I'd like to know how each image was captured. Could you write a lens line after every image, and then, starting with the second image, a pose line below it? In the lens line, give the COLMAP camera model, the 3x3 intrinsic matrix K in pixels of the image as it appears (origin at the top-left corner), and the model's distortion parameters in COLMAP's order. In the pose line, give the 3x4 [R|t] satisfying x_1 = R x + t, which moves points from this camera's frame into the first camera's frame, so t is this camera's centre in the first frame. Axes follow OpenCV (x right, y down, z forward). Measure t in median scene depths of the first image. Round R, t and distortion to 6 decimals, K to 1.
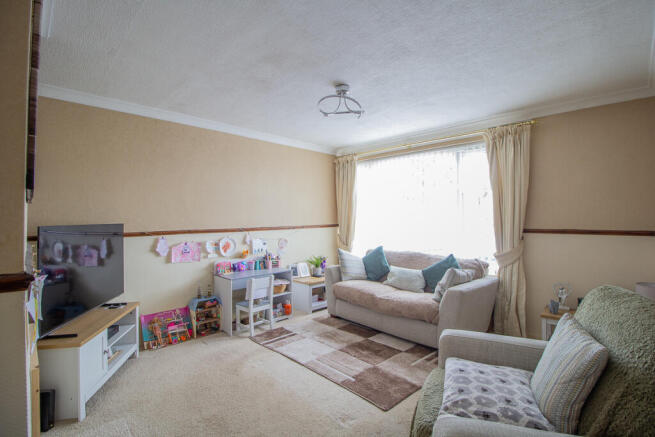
lens RADIAL K [[308.9, 0, 333.0], [0, 308.9, 217.2], [0, 0, 1]] dist [-0.001930, -0.000236]
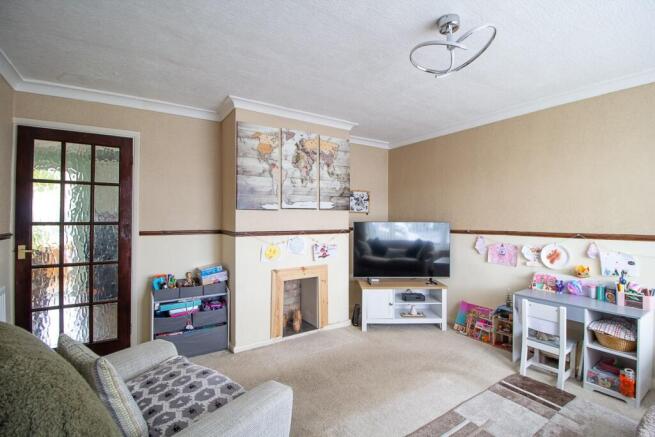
lens RADIAL K [[308.9, 0, 333.0], [0, 308.9, 217.2], [0, 0, 1]] dist [-0.001930, -0.000236]
pose [[-0.207921, 0.001128, -0.978145, 0.555461], [-0.000148, 0.999999, 0.001185, -0.001647], [0.978146, 0.000391, -0.207920, 0.681299]]
